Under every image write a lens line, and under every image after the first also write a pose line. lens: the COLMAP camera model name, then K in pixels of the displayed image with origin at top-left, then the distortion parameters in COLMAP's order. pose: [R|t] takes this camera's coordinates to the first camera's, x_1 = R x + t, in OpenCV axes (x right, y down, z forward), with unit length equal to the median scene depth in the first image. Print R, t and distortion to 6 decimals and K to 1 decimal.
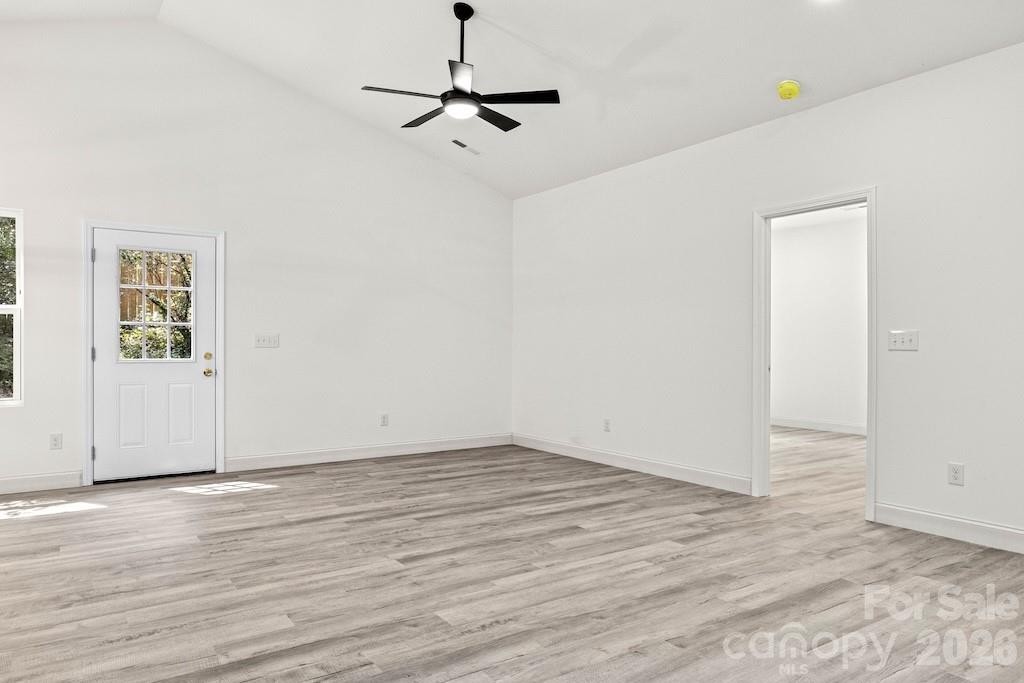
lens RADIAL K [[671.8, 0, 509.4], [0, 671.8, 347.9], [0, 0, 1]] dist [-0.005633, 0.001576]
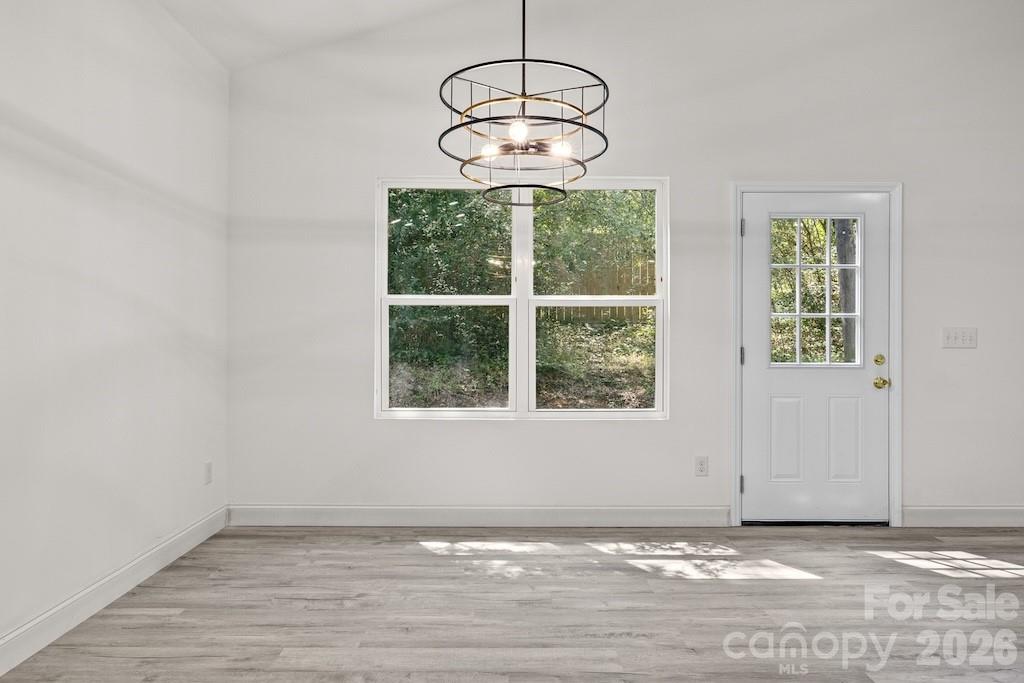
lens RADIAL K [[666.2, 0, 502.3], [0, 666.2, 341.1], [0, 0, 1]] dist [-0.006105, 0.000057]
pose [[0.827678, -0.000277, -0.561203, -0.556893], [-0.003454, 0.999978, -0.005587, -0.003458], [0.561192, 0.006563, 0.827659, 0.281654]]
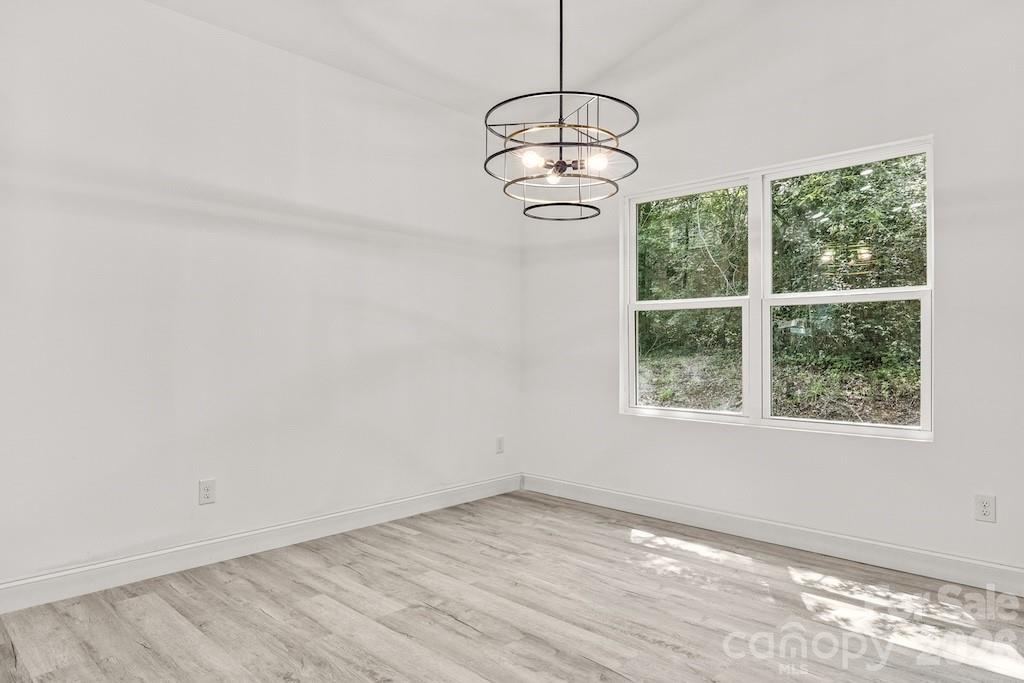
lens RADIAL K [[635.0, 0, 503.9], [0, 635.0, 339.8], [0, 0, 1]] dist [-0.004992, 0.000217]
pose [[0.199256, -0.006864, -0.979923, -0.270052], [-0.002808, 0.999967, -0.007576, -0.006511], [0.979943, 0.004261, 0.199230, 0.603751]]
